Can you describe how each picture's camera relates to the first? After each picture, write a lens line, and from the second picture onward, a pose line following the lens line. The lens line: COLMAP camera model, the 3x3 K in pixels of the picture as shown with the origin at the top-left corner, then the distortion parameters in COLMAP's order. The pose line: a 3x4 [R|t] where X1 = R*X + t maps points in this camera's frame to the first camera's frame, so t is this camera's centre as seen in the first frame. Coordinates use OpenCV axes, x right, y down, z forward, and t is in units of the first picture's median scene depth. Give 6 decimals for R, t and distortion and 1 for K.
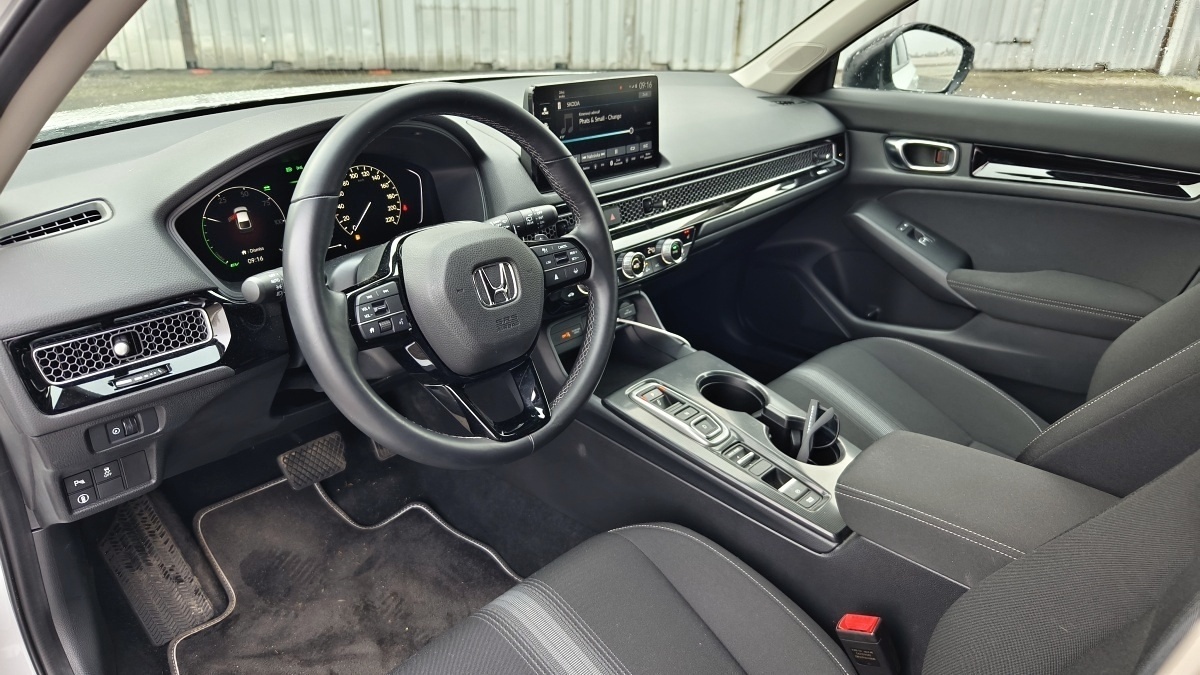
lens RADIAL K [[791.7, 0, 600.0], [0, 791.7, 337.5], [0, 0, 1]] dist [0.008244, 0.001489]
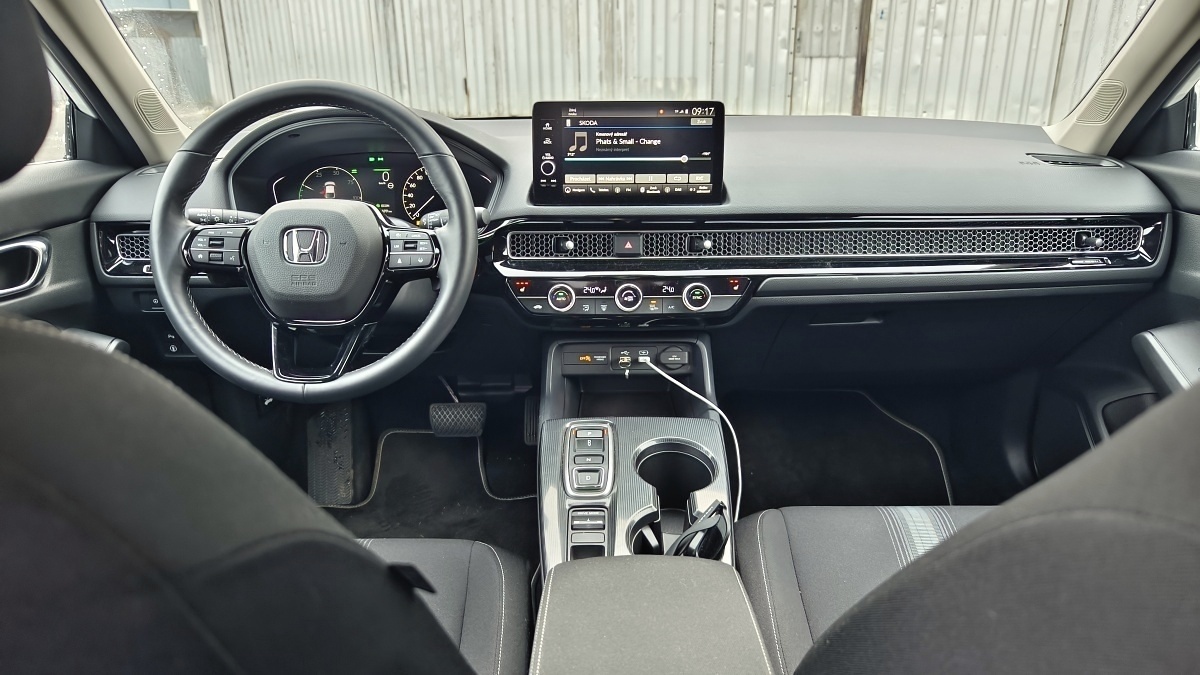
lens RADIAL K [[817.1, 0, 599.0], [0, 817.1, 364.7], [0, 0, 1]] dist [0.003596, 0.000542]
pose [[0.678728, 0.239098, -0.694377, 0.765798], [-0.281984, 0.957887, 0.054205, -0.062371], [0.678095, 0.159013, 0.717567, 0.317914]]
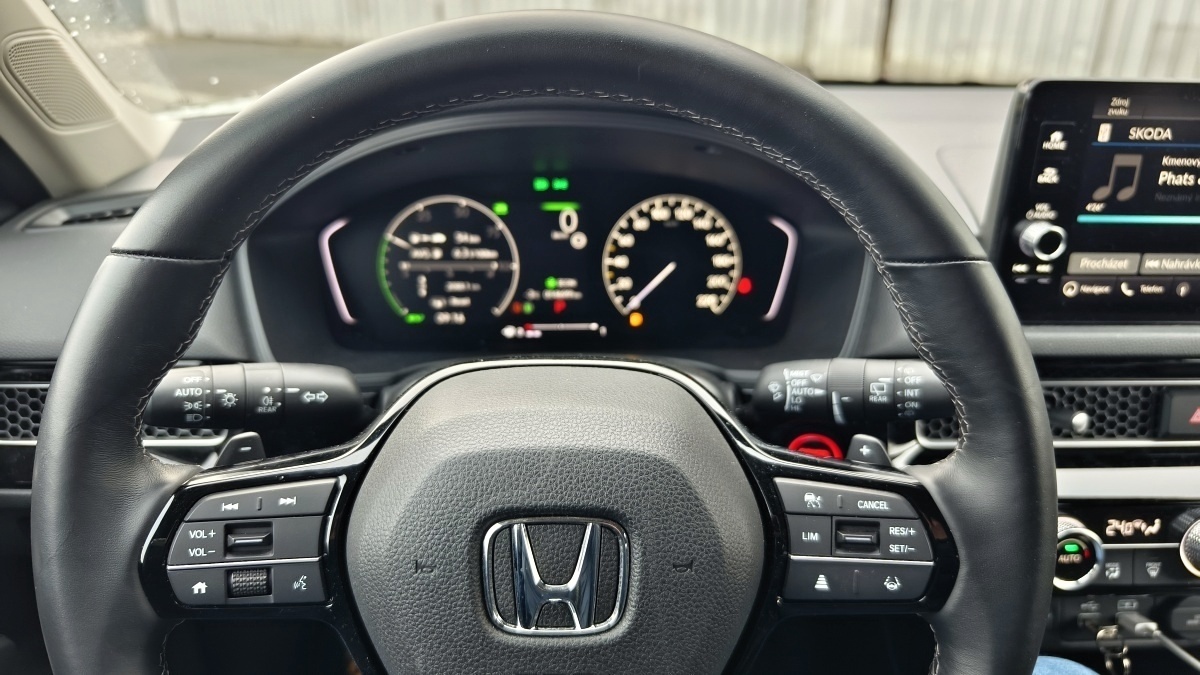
lens RADIAL K [[854.8, 0, 600.0], [0, 854.8, 337.5], [0, 0, 1]] dist [-0.032448, 0.000624]
pose [[0.707614, 0.260009, -0.657022, 0.077500], [-0.286530, 0.955543, 0.069551, -0.143893], [0.645897, 0.139041, 0.750656, 0.507957]]
